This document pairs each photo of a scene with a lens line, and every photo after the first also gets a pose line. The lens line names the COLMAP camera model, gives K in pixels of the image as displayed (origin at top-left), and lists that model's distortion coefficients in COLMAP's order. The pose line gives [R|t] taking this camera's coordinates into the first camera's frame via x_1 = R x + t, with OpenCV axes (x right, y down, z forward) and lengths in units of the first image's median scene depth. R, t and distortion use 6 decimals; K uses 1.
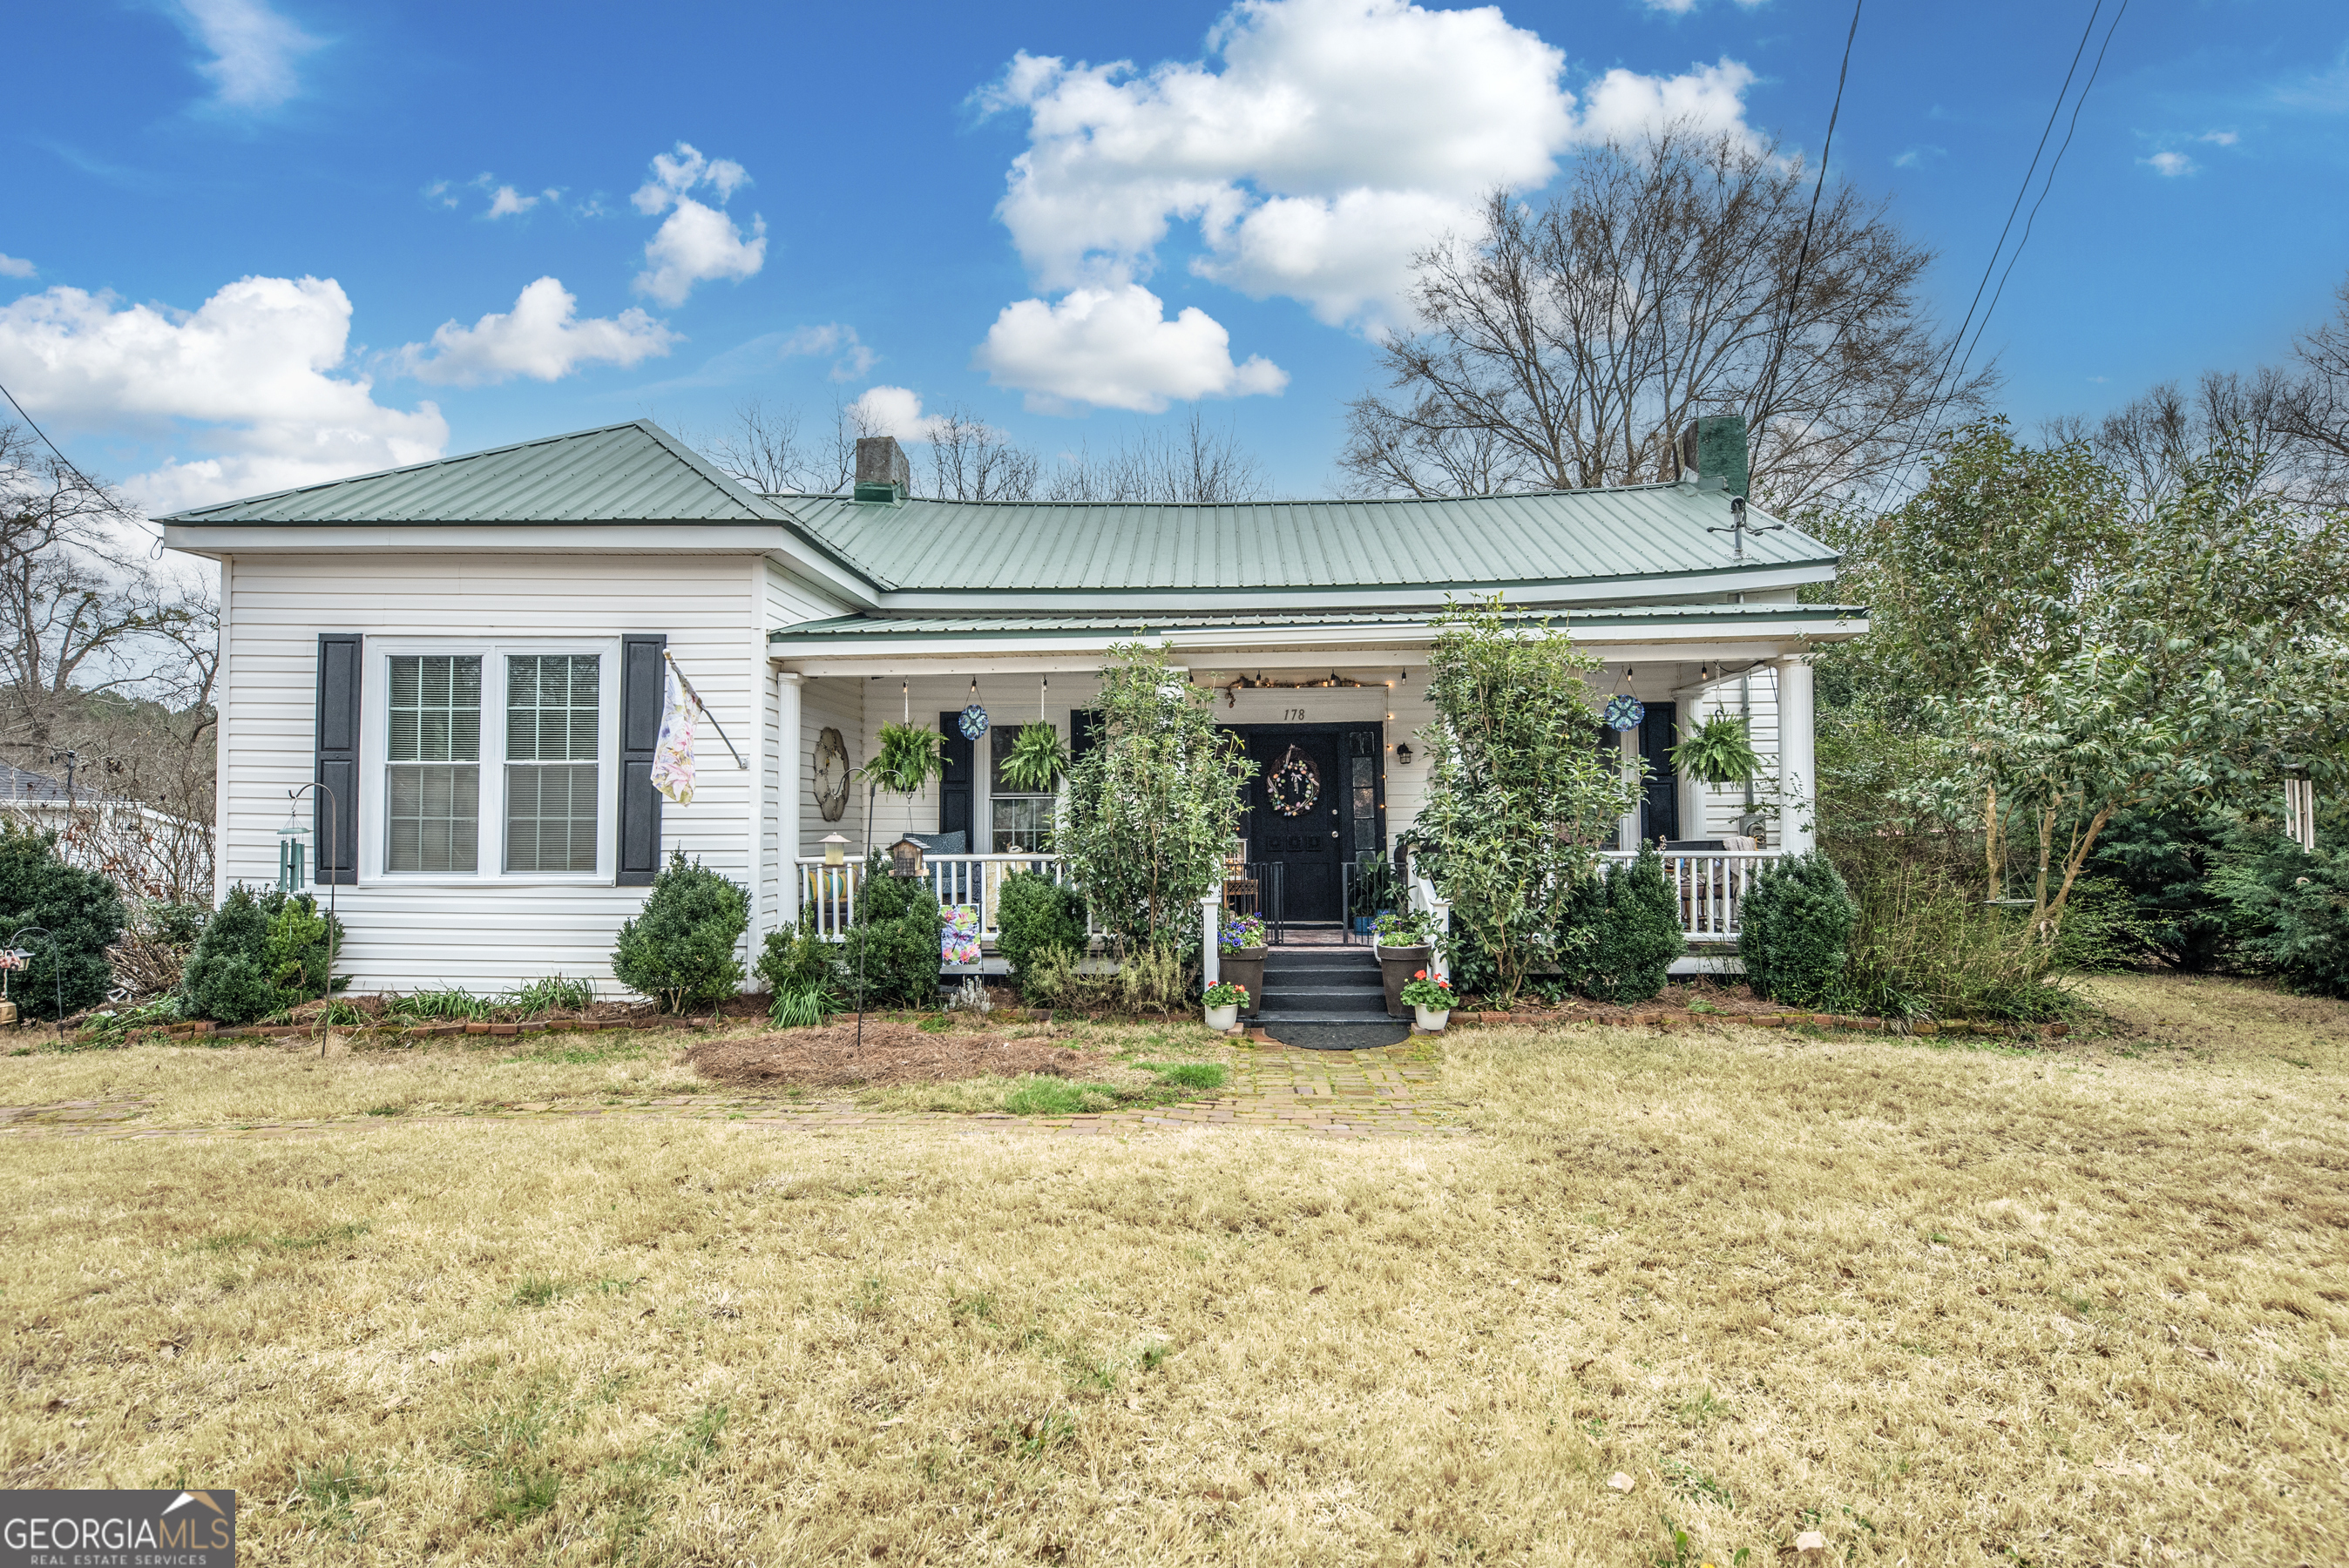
lens RADIAL K [[1088.2, 0, 1174.5], [0, 1088.2, 784.0], [0, 0, 1]] dist [-0.000563, 0.000389]
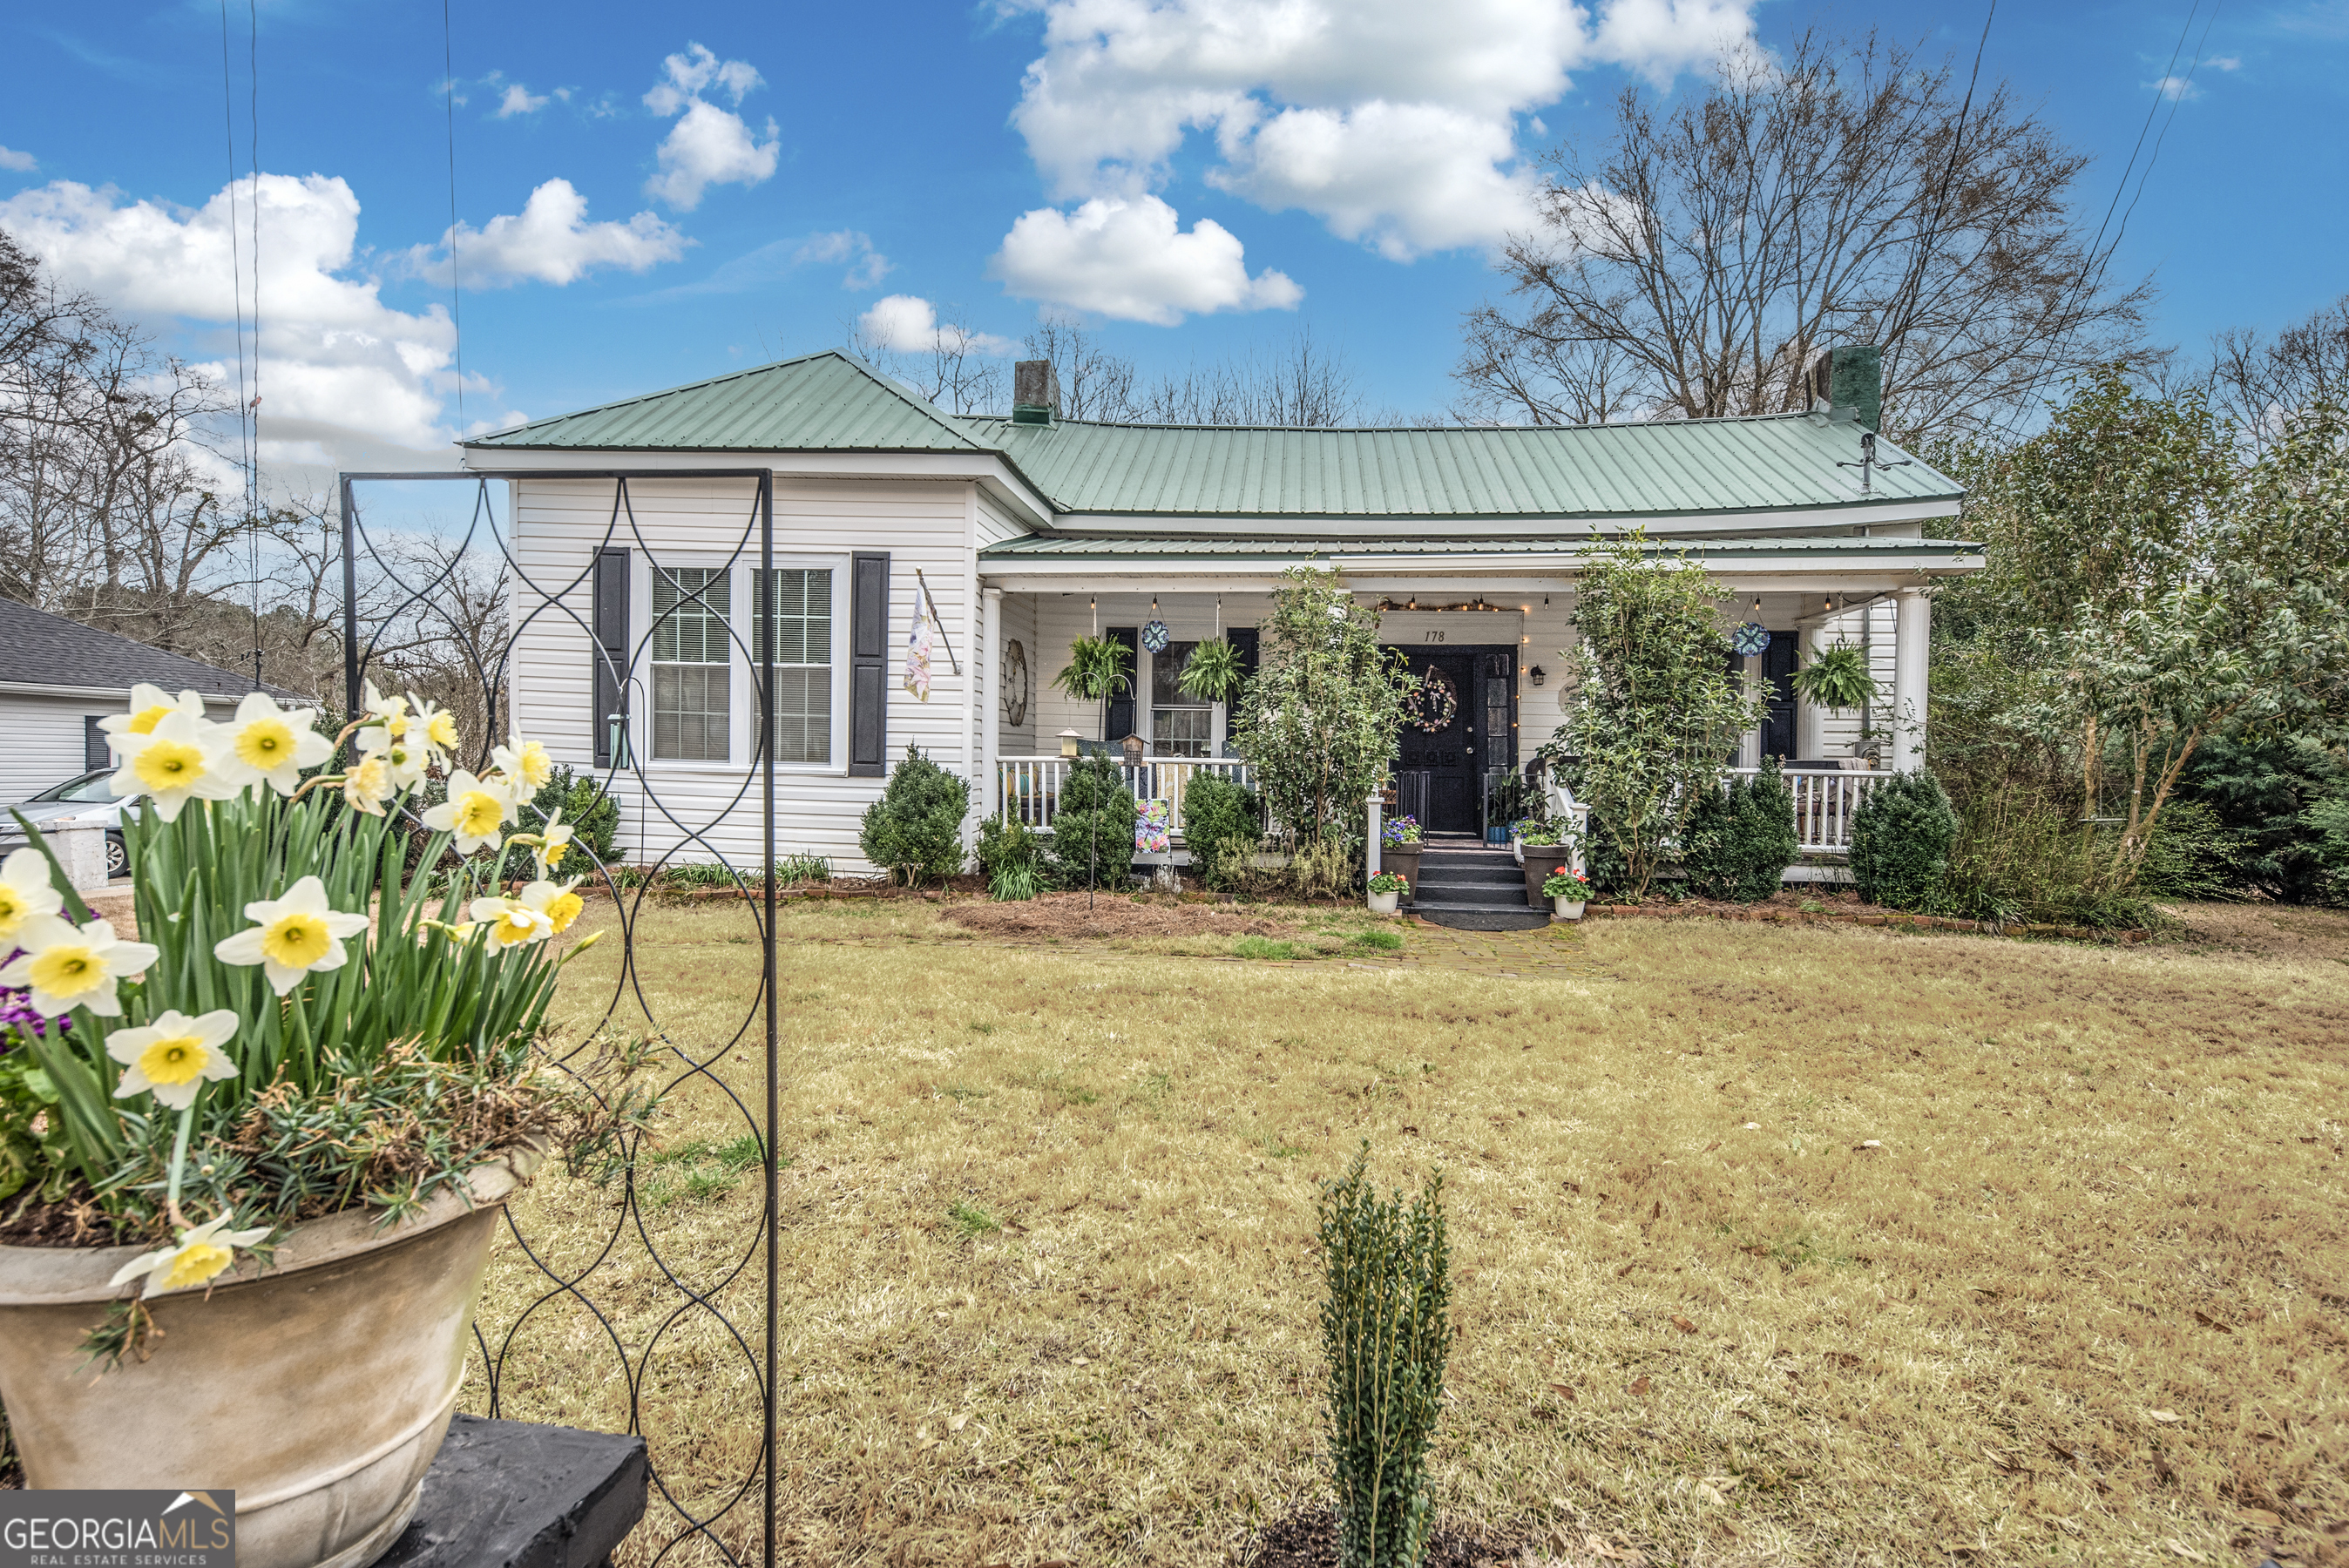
lens RADIAL K [[1121.6, 0, 1257.1], [0, 1121.6, 763.5], [0, 0, 1]] dist [0.003408, -0.000629]
pose [[0.999739, 0.019713, -0.011527, -0.069228], [-0.019125, 0.998615, 0.049019, 0.013924], [0.012477, -0.048786, 0.998731, -0.138905]]
